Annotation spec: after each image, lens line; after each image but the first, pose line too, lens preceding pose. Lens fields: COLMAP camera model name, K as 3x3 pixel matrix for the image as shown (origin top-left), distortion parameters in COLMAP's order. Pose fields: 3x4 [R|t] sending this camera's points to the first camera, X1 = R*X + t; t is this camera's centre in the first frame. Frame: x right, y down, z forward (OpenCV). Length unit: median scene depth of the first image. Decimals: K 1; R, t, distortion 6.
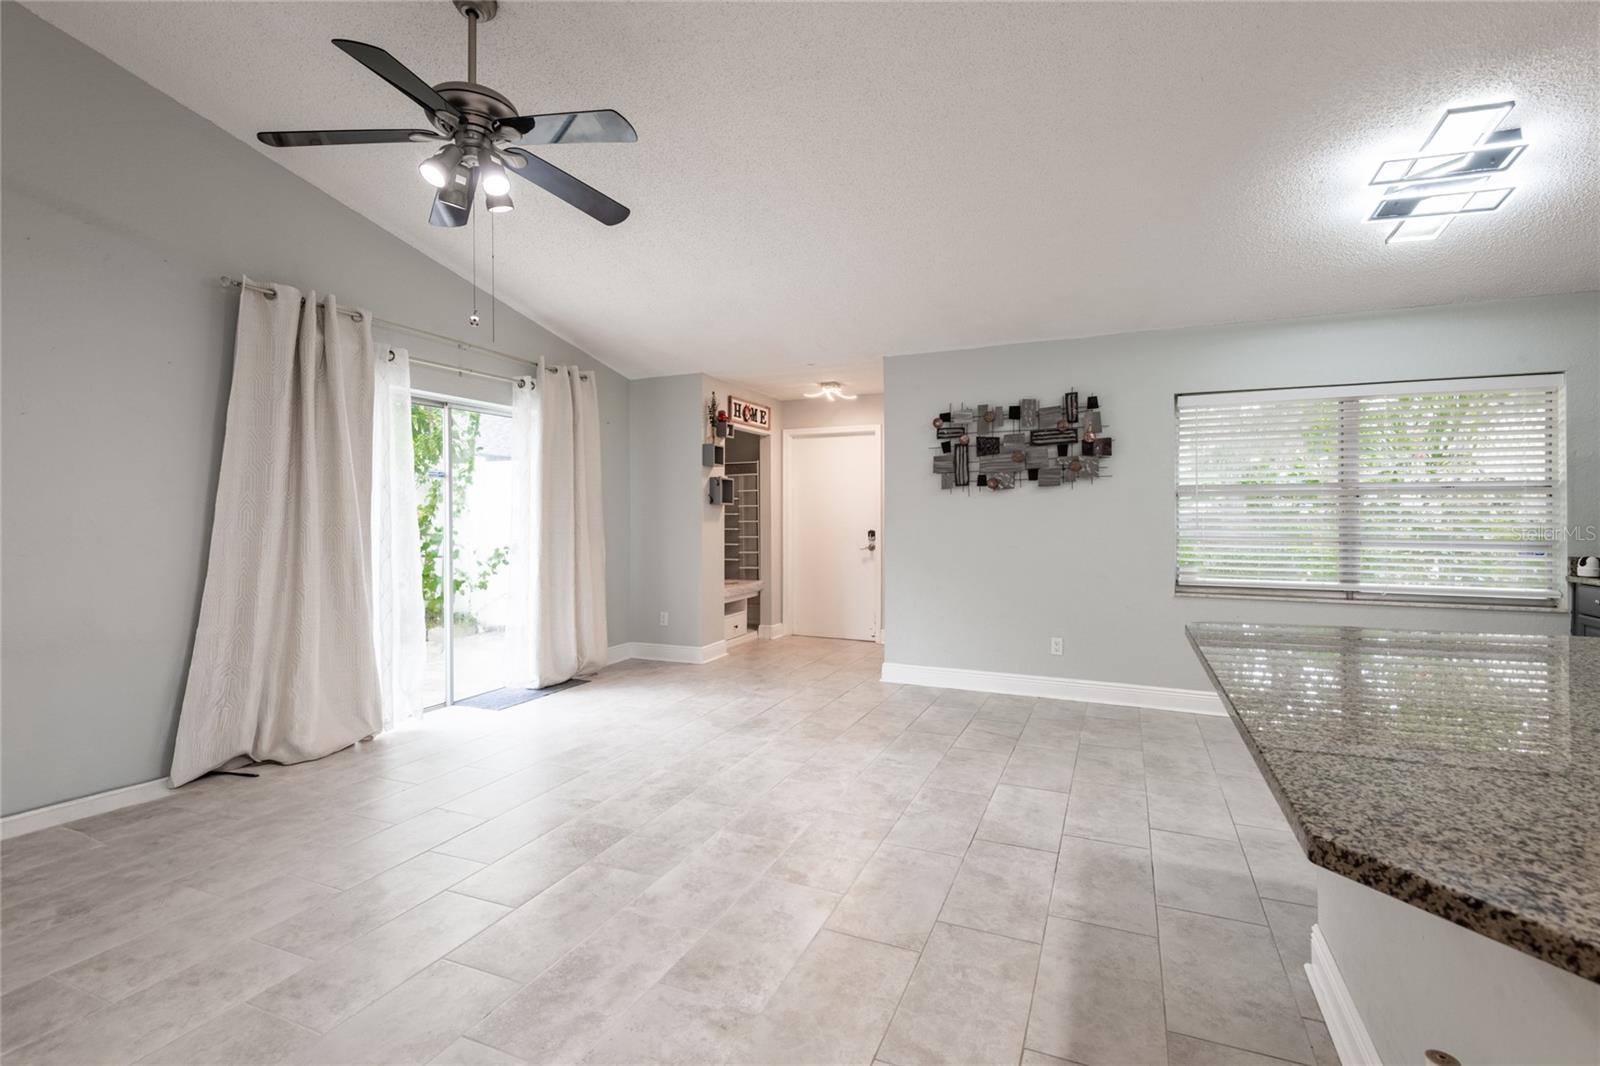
lens RADIAL K [[749.1, 0, 825.5], [0, 749.1, 551.7], [0, 0, 1]] dist [0.033881, -0.022134]
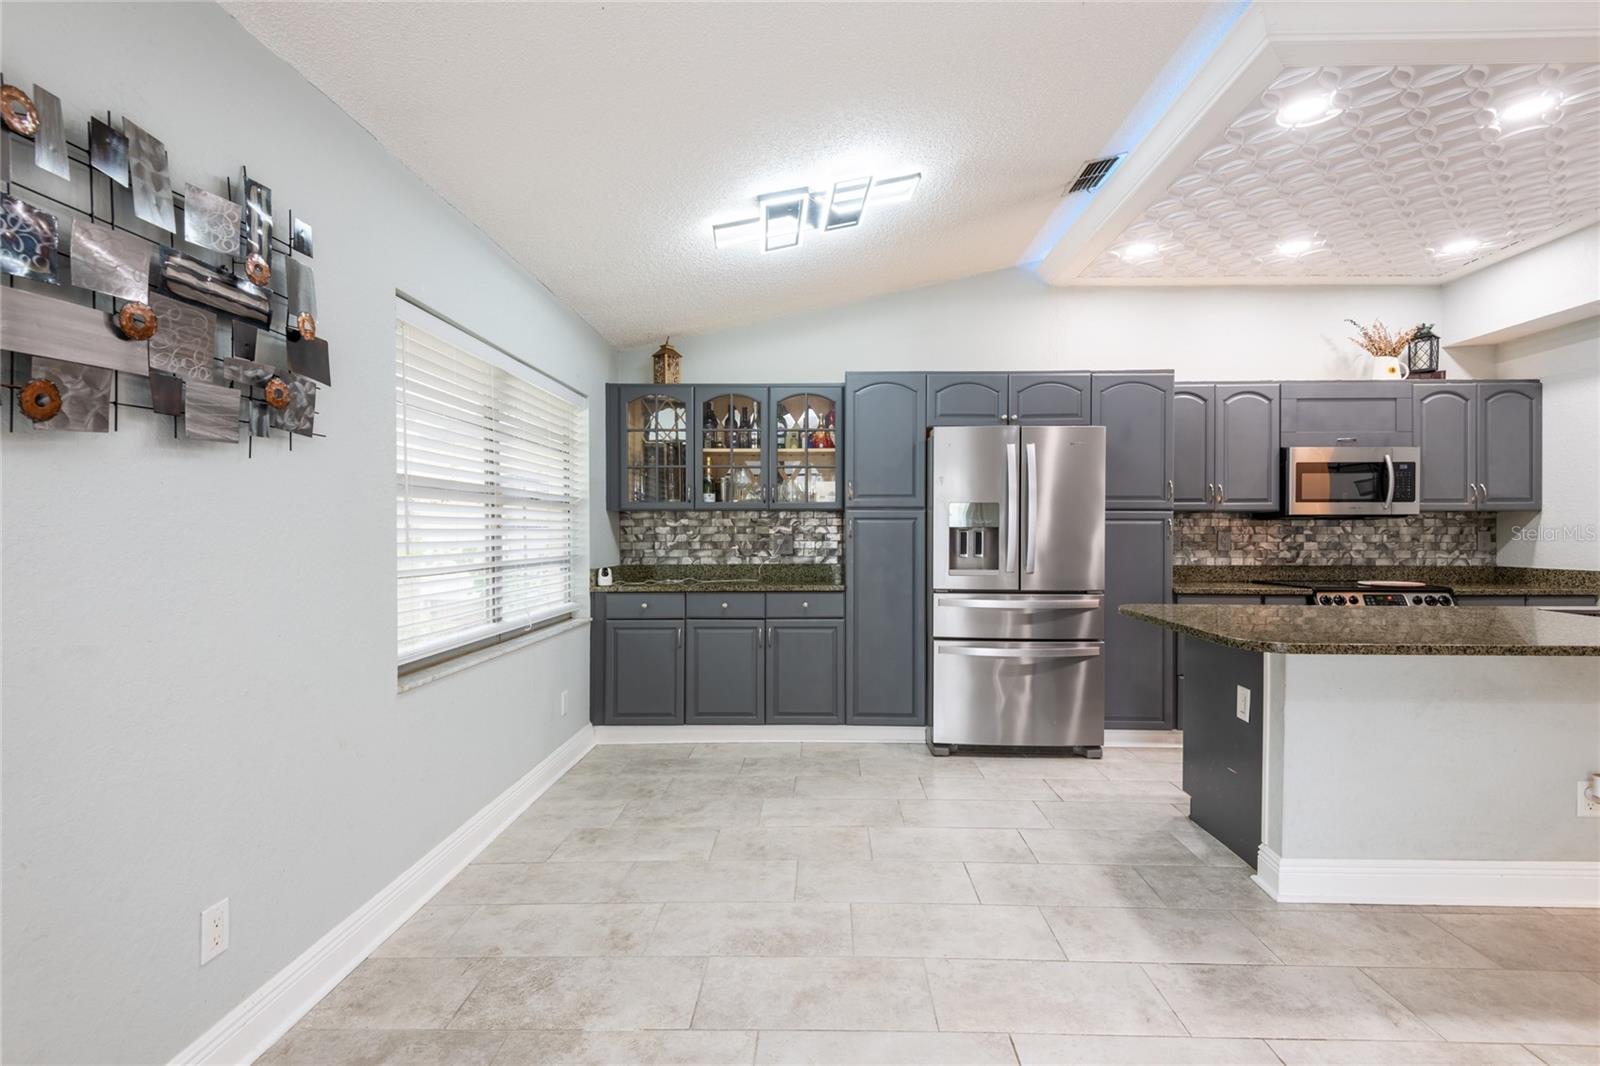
lens RADIAL K [[731.9, 0, 809.1], [0, 731.9, 536.3], [0, 0, 1]] dist [-0.001803, -0.009849]
pose [[-0.337358, -0.007955, 0.941343, -0.106895], [0.048243, 0.998504, 0.025728, -0.053427], [-0.940140, 0.054092, -0.336469, 1.100387]]
